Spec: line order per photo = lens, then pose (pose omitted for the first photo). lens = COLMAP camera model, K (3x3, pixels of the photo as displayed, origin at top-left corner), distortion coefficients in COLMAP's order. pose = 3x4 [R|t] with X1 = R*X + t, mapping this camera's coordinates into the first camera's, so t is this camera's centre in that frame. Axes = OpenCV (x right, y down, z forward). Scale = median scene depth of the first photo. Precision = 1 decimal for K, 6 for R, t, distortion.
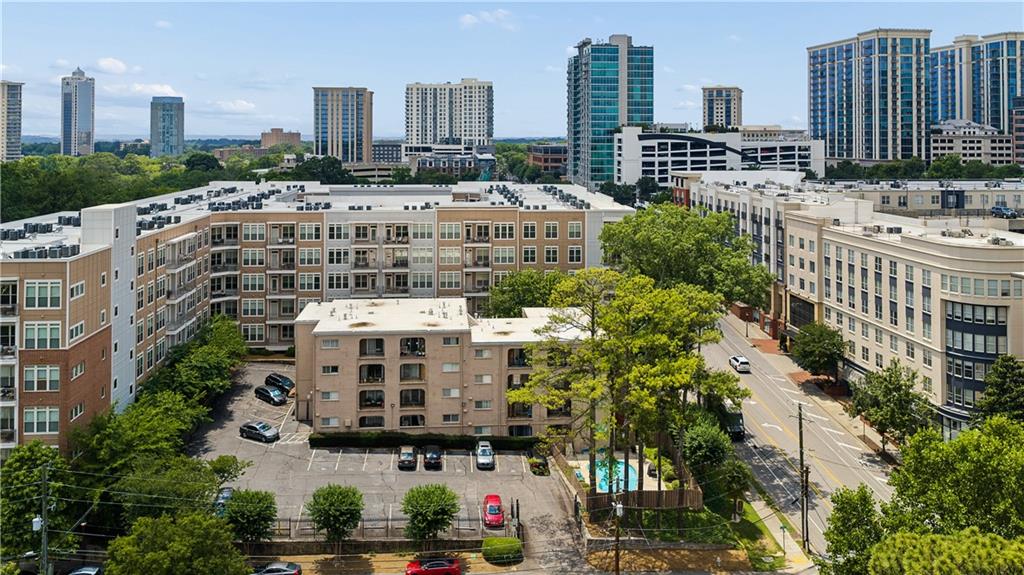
lens RADIAL K [[842.7, 0, 512.0], [0, 842.7, 287.5], [0, 0, 1]] dist [0.038007, -0.054801]
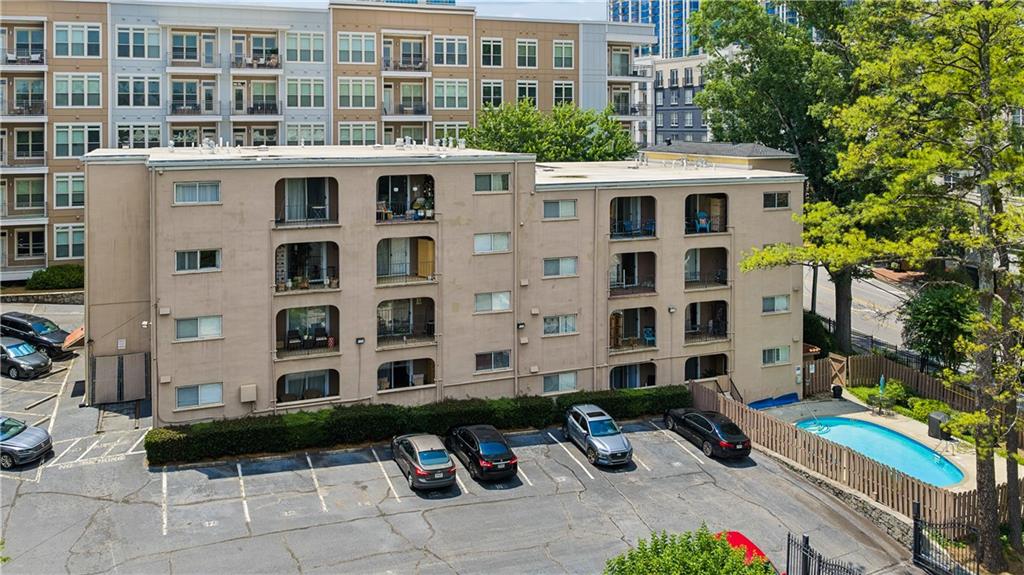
lens RADIAL K [[810.0, 0, 513.4], [0, 810.0, 233.0], [0, 0, 1]] dist [-0.005488, -0.013499]
pose [[0.944739, -0.033796, 0.326078, -0.195206], [0.050645, 0.997777, -0.043319, 0.106364], [-0.323889, 0.057440, 0.944350, 0.589391]]
